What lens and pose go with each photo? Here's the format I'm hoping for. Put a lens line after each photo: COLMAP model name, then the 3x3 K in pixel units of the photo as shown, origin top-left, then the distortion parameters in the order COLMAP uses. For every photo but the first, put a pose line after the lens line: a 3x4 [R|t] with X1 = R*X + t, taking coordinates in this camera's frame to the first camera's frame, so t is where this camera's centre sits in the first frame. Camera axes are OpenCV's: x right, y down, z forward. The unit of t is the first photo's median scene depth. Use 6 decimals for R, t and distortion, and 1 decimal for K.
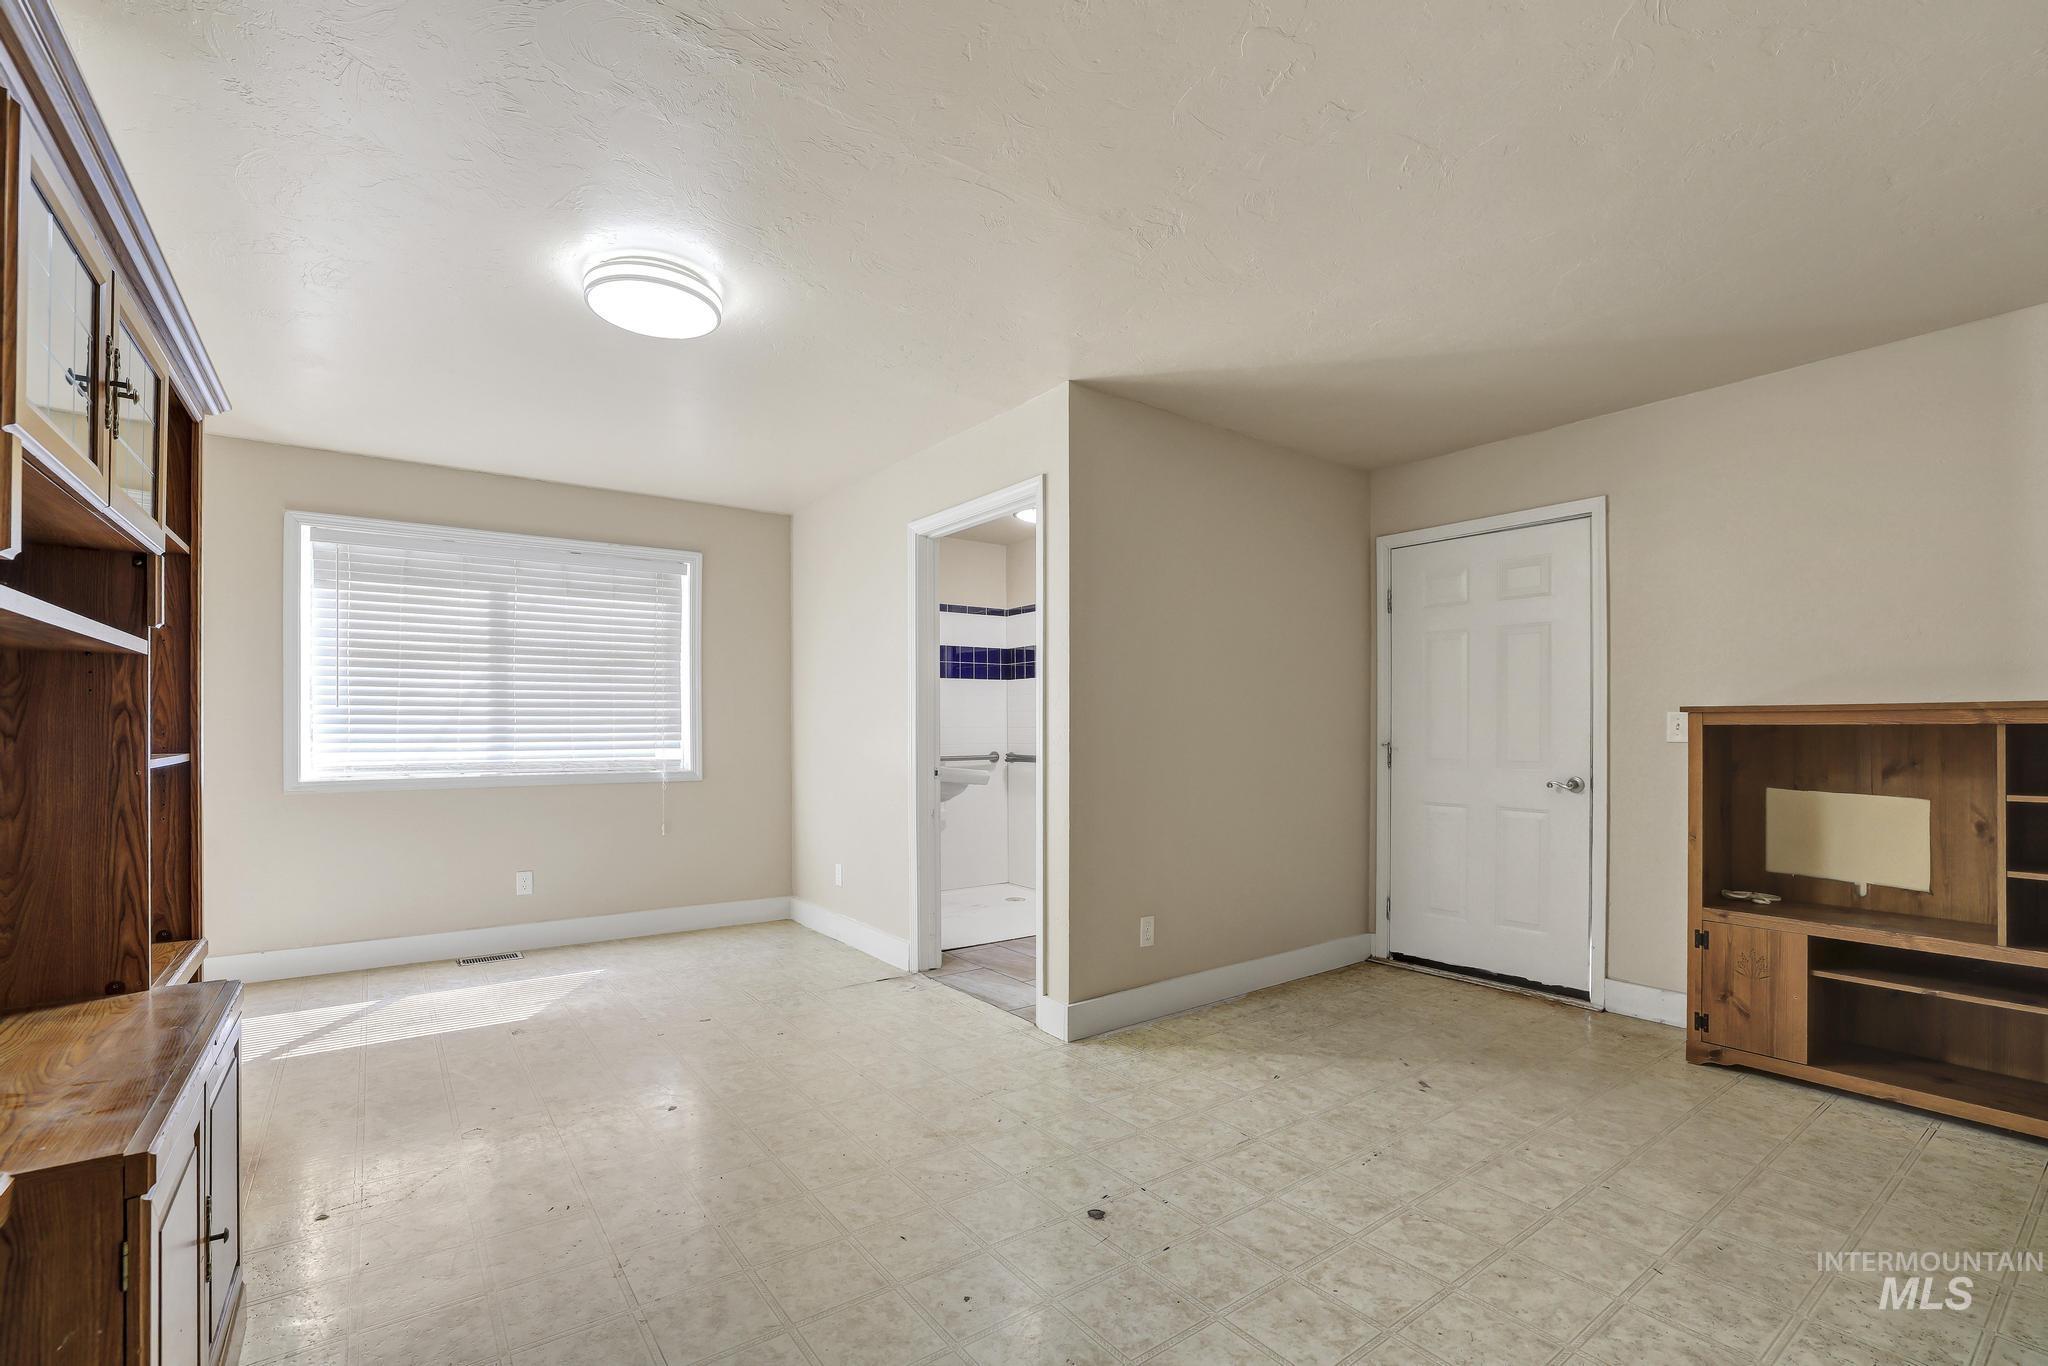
lens RADIAL K [[901.1, 0, 1012.2], [0, 901.1, 736.2], [0, 0, 1]] dist [-0.055377, 0.020480]
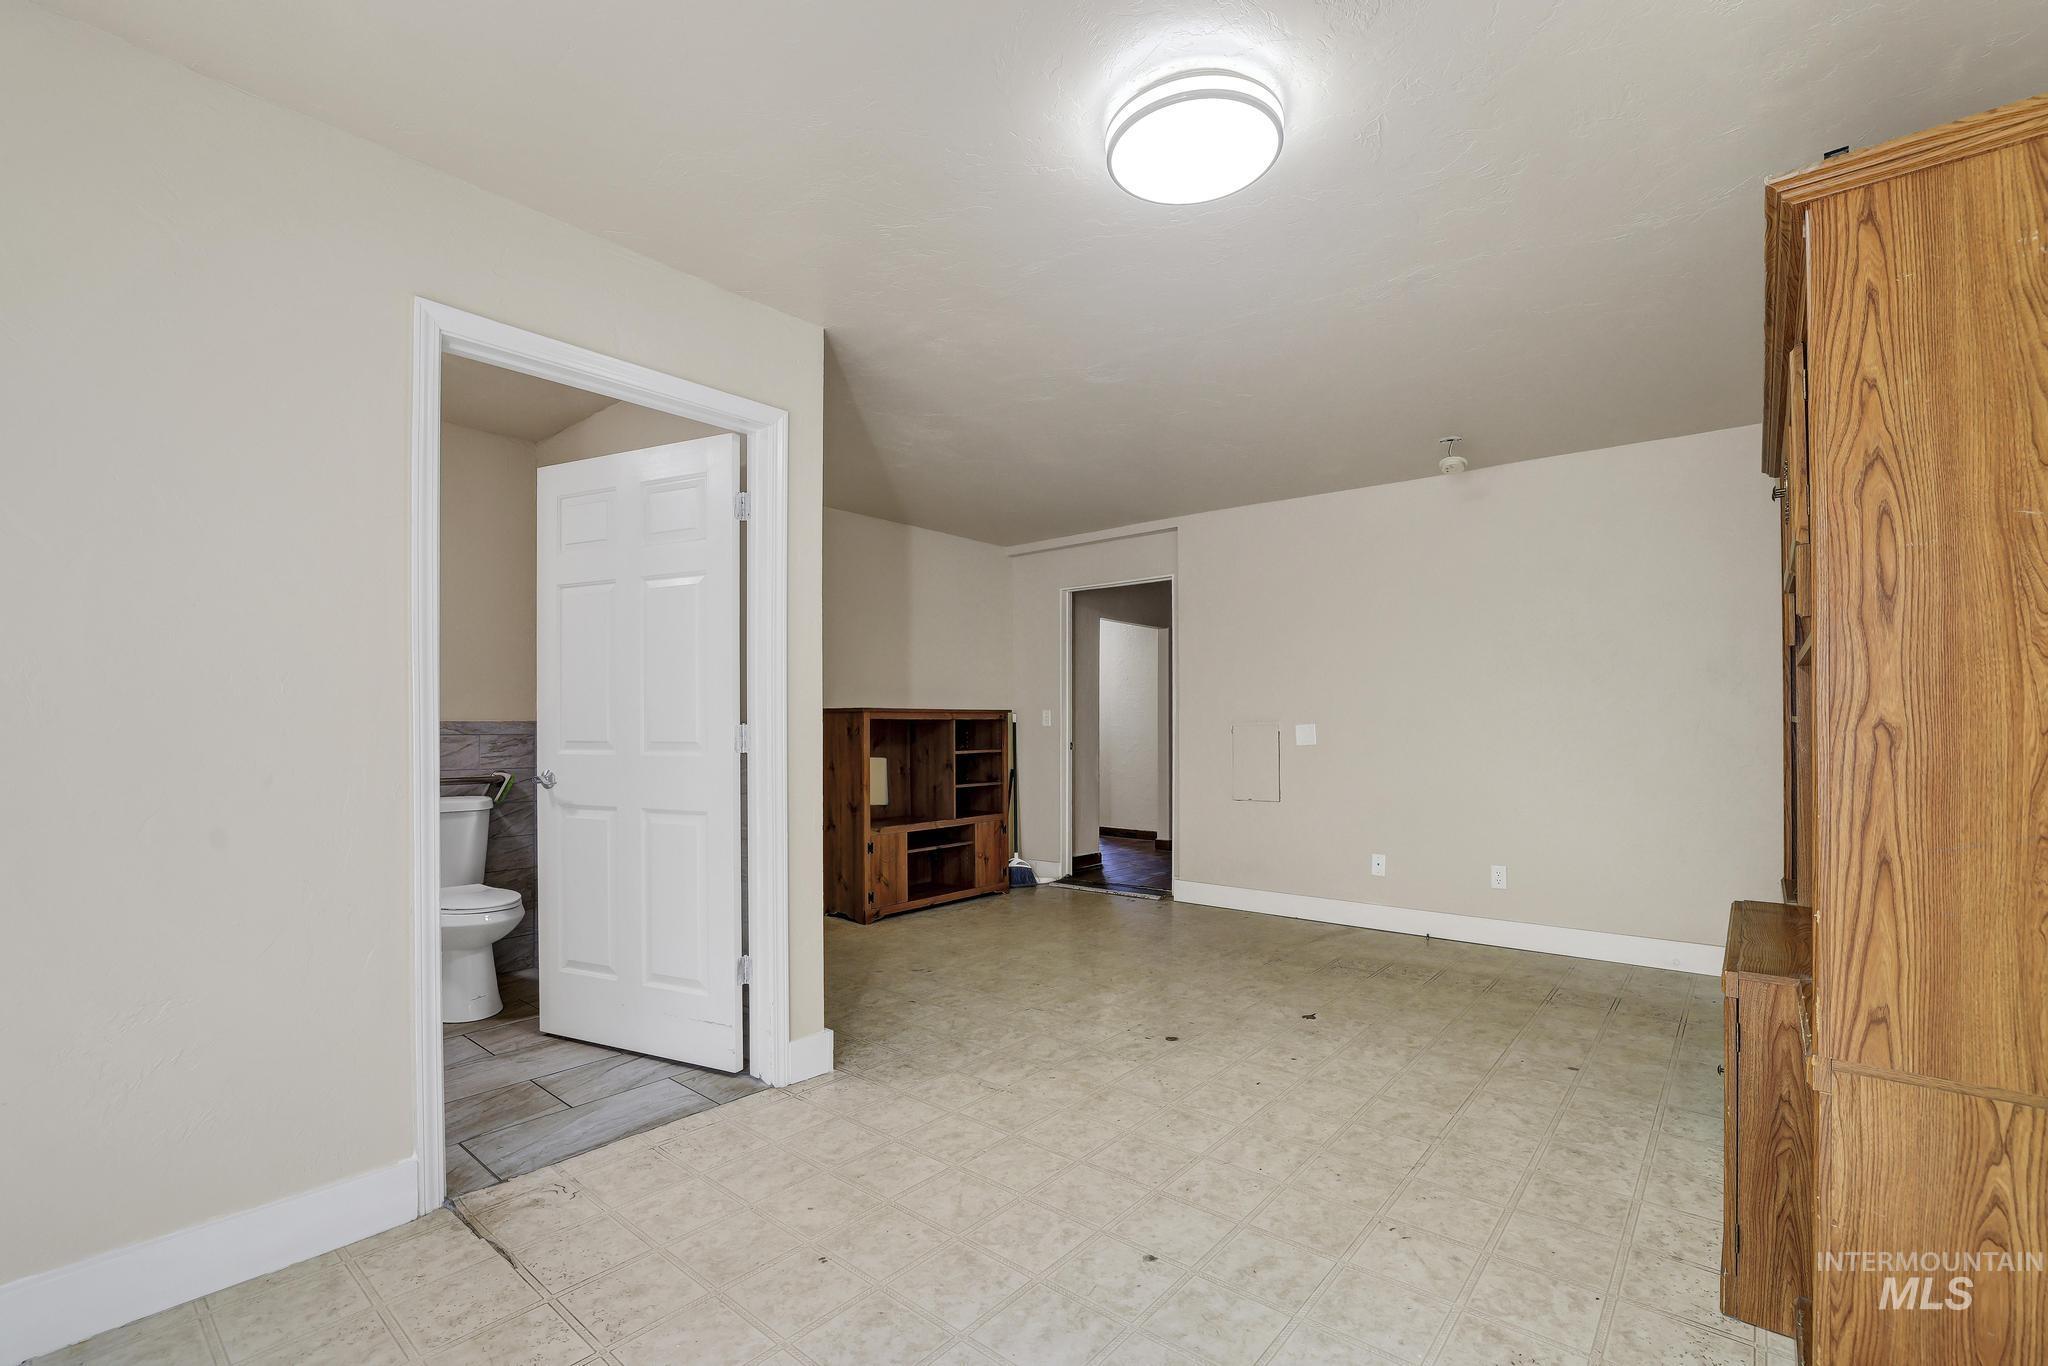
lens RADIAL K [[889.6, 0, 1030.5], [0, 889.6, 711.2], [0, 0, 1]] dist [-0.040565, 0.016003]
pose [[-0.245317, 0.013253, 0.969352, -1.084128], [0.006353, 0.999907, -0.012063, -0.006294], [-0.969422, 0.003199, -0.245378, 1.313154]]
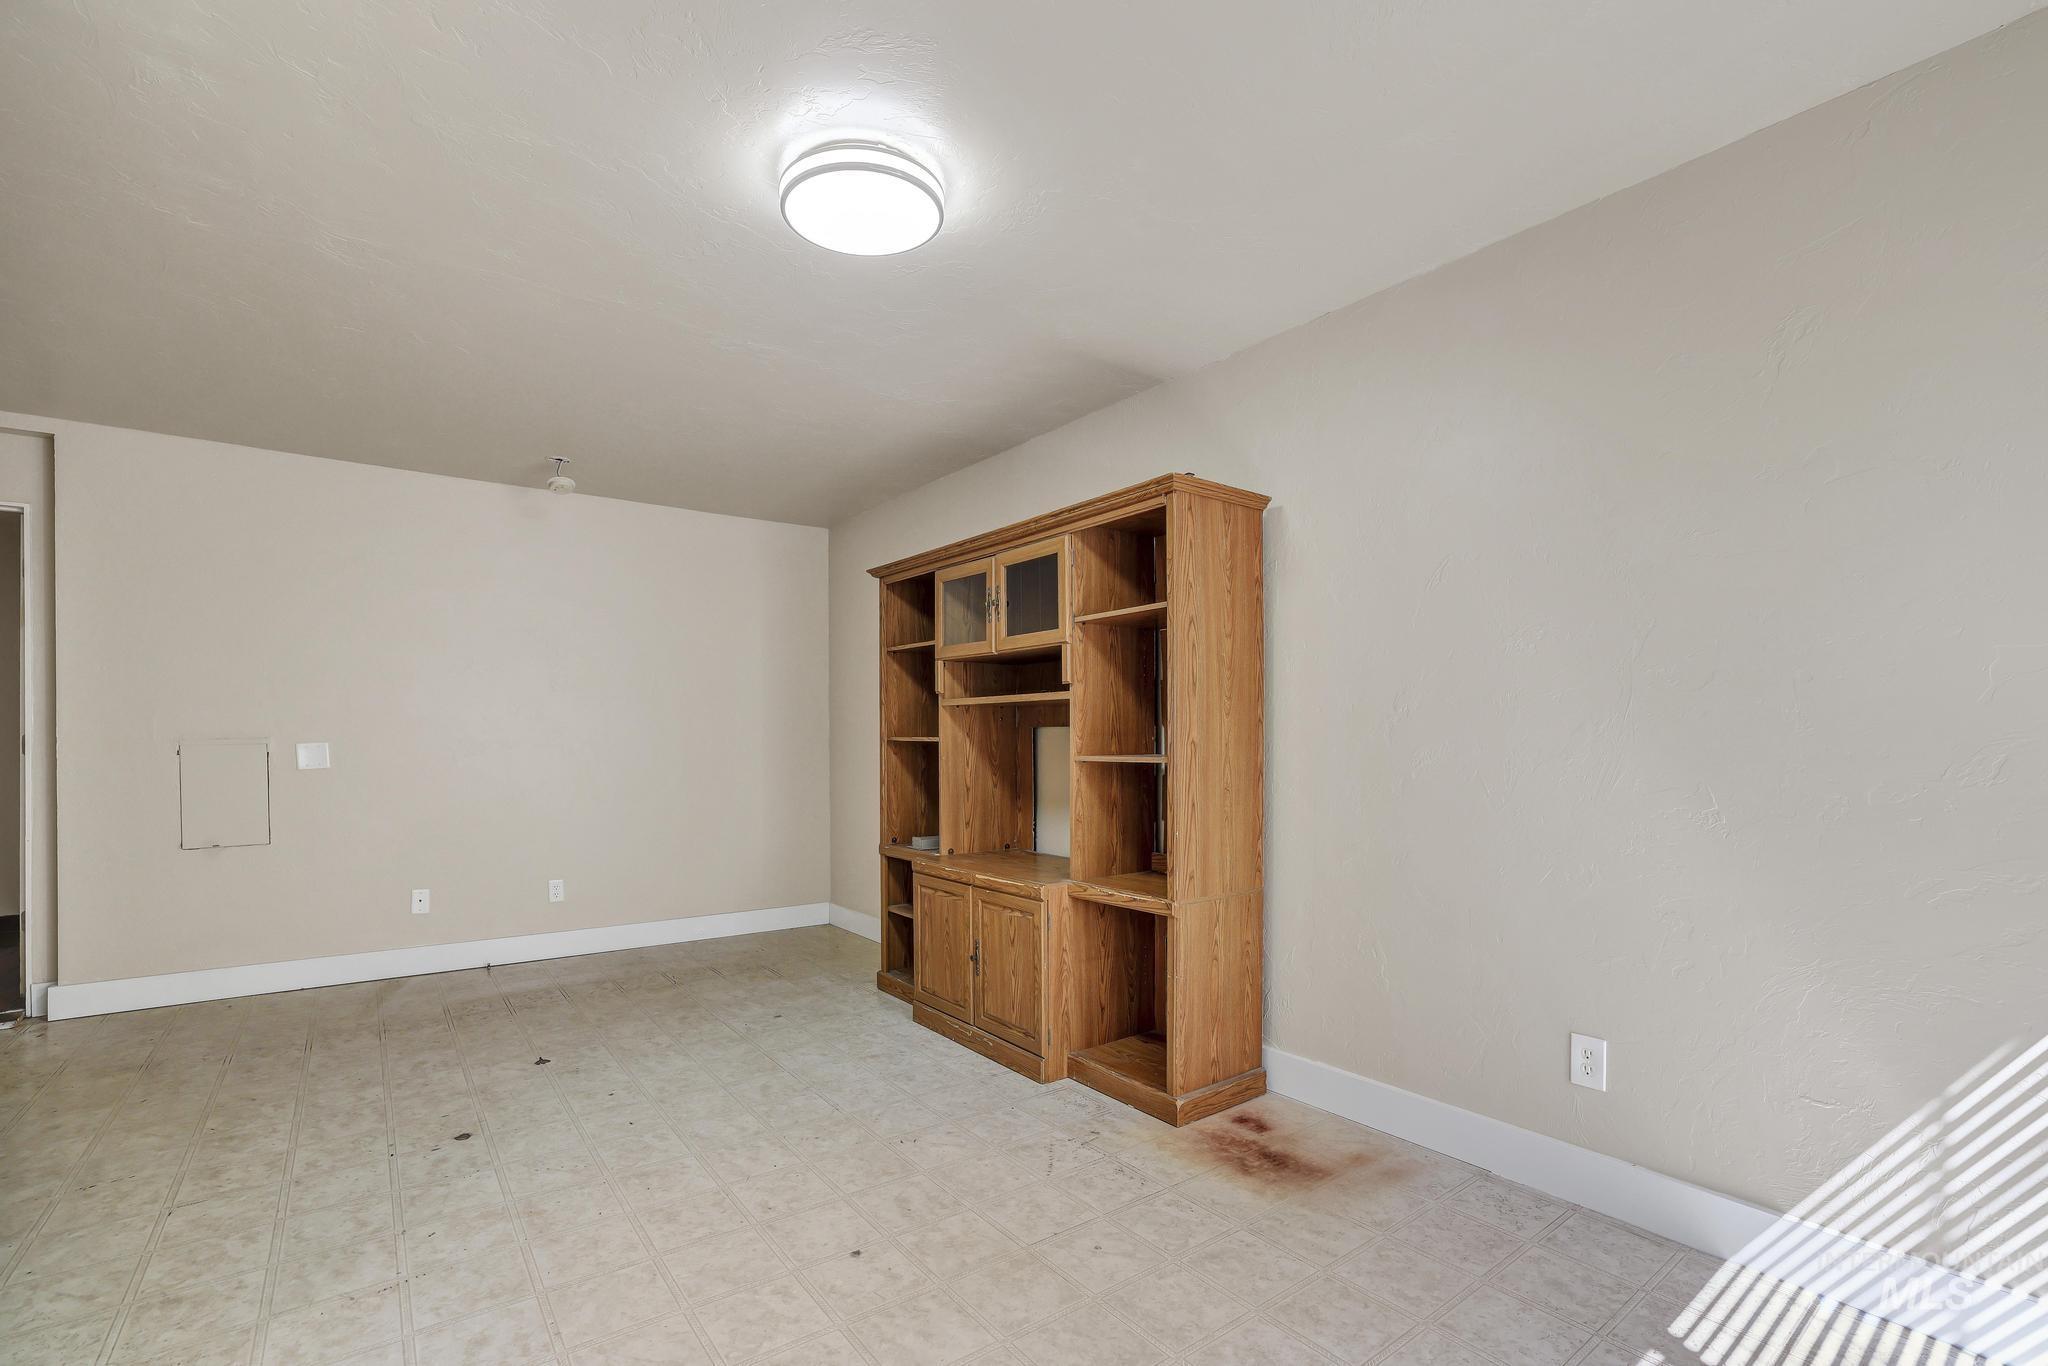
lens RADIAL K [[901.1, 0, 1012.2], [0, 901.1, 736.2], [0, 0, 1]] dist [-0.055377, 0.020480]
pose [[-0.999946, -0.001488, -0.010302, -0.525310], [-0.001489, 0.999999, 0.000089, -0.008728], [0.010302, 0.000104, -0.999947, 1.805294]]
